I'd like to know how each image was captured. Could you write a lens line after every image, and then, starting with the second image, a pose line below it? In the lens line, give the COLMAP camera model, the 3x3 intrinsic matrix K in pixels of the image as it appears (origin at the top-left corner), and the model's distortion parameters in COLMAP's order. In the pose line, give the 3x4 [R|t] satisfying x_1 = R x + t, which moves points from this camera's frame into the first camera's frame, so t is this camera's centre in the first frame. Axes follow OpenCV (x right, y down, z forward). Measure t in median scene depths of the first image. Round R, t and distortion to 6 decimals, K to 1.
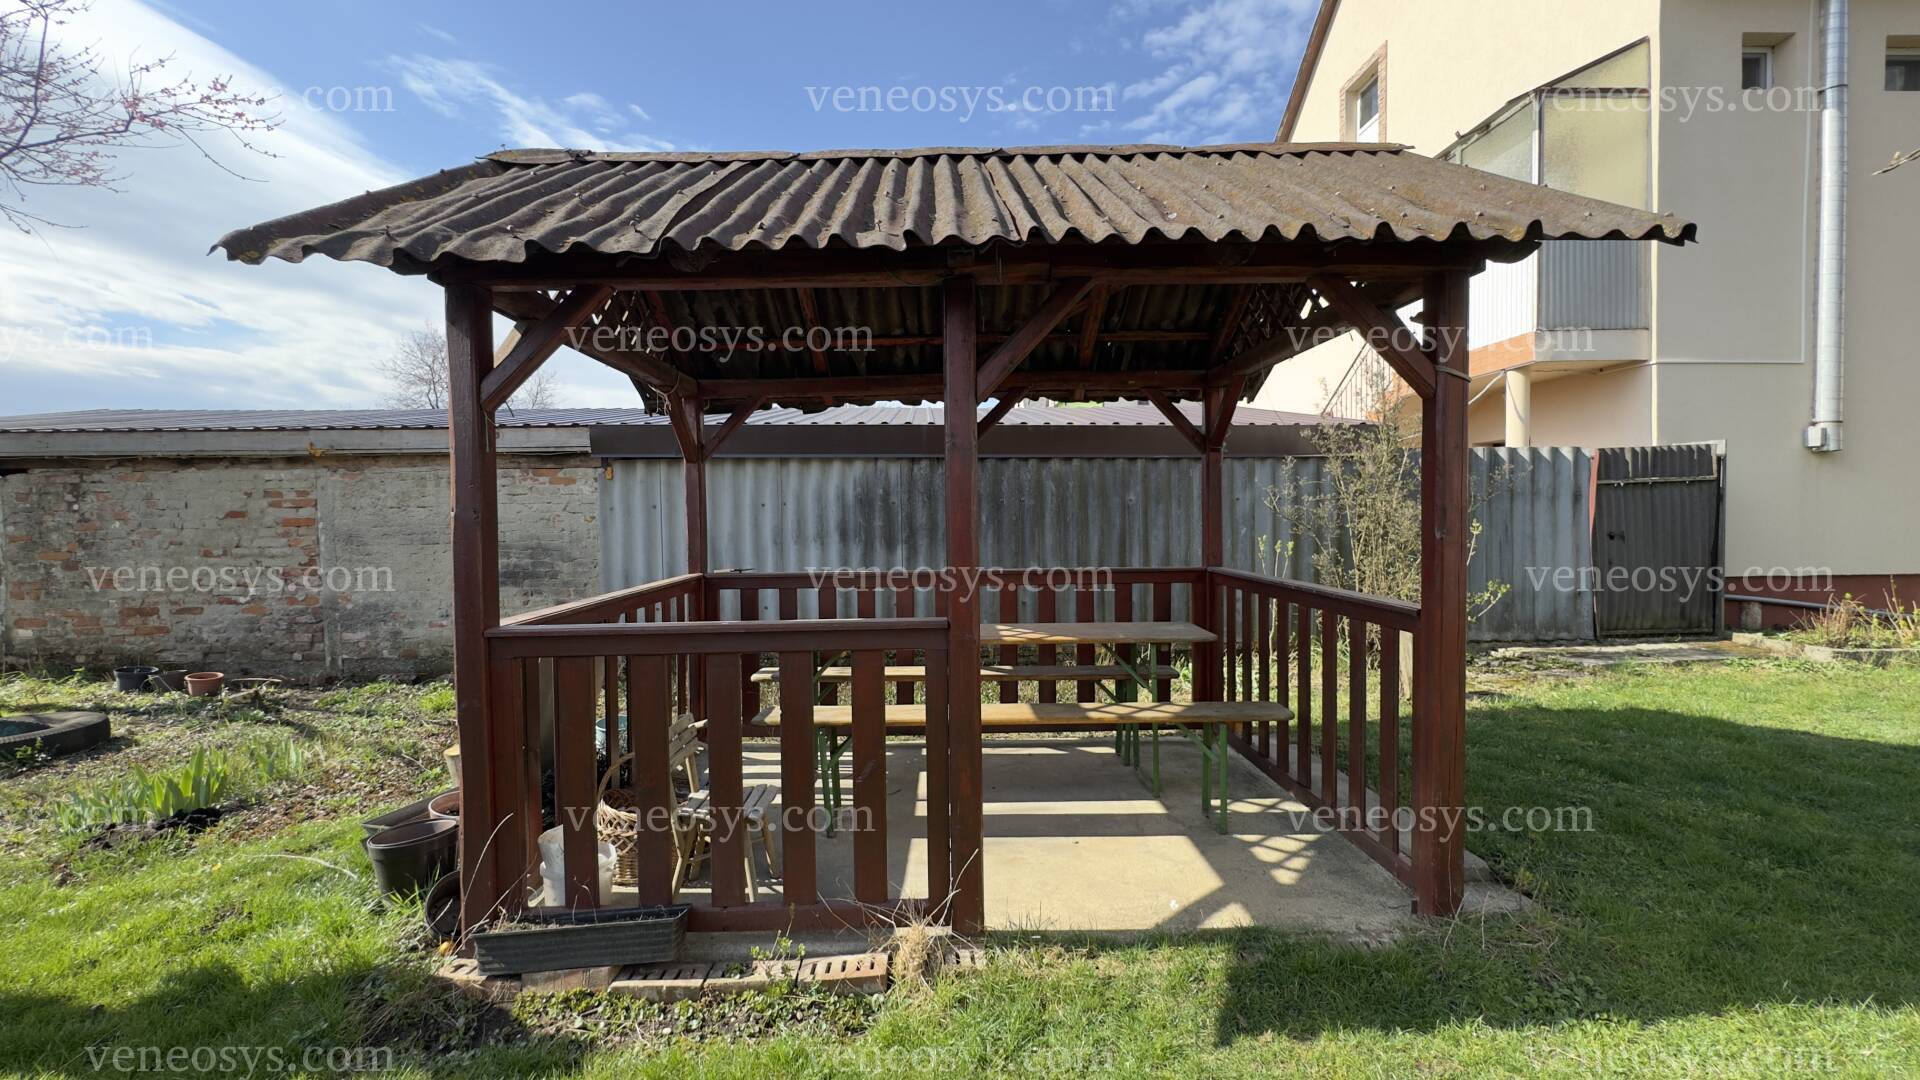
lens RADIAL K [[769.1, 0, 957.8], [0, 769.1, 536.7], [0, 0, 1]] dist [0.001357, 0.000538]
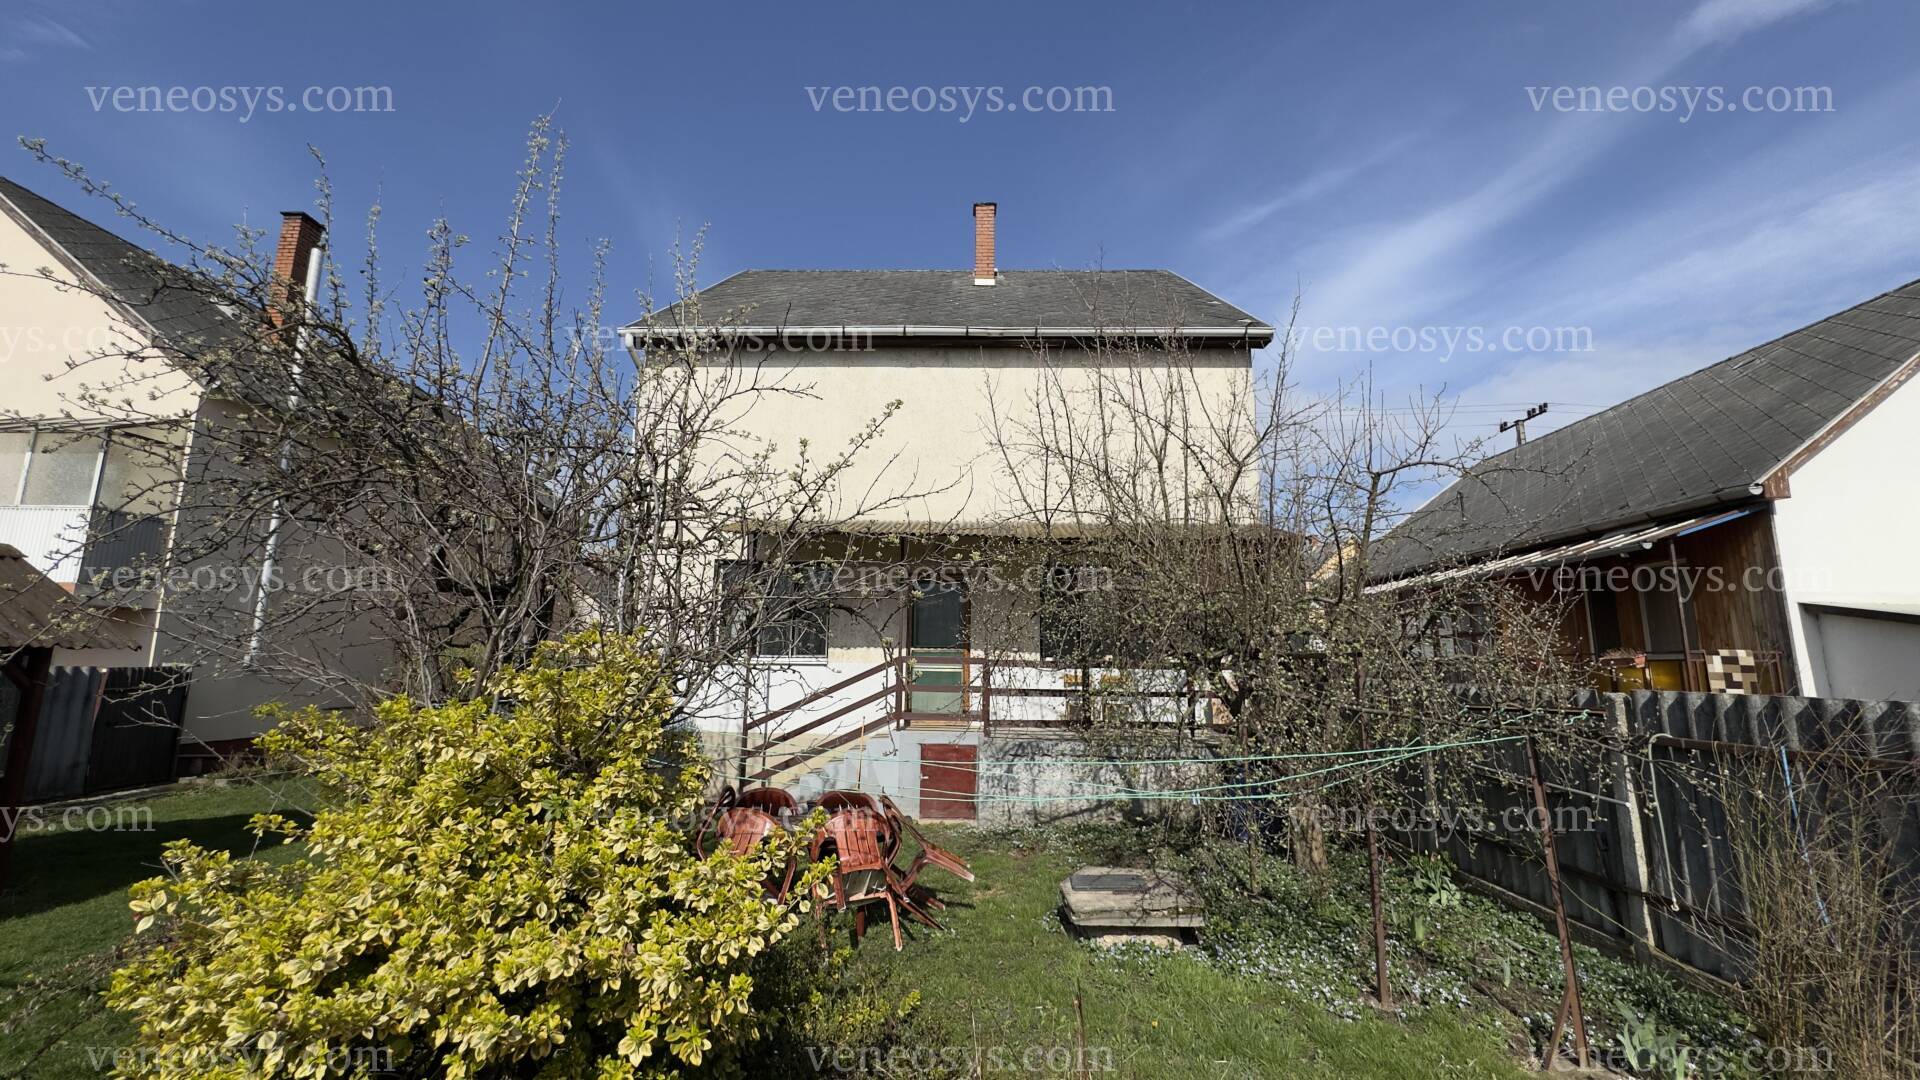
lens RADIAL K [[769.1, 0, 957.8], [0, 769.1, 536.7], [0, 0, 1]] dist [0.001357, 0.000538]
pose [[0.054773, 0.180906, 0.981974, -0.680773], [0.017061, 0.983137, -0.182072, -0.061101], [-0.998353, 0.026726, 0.050763, -0.833014]]
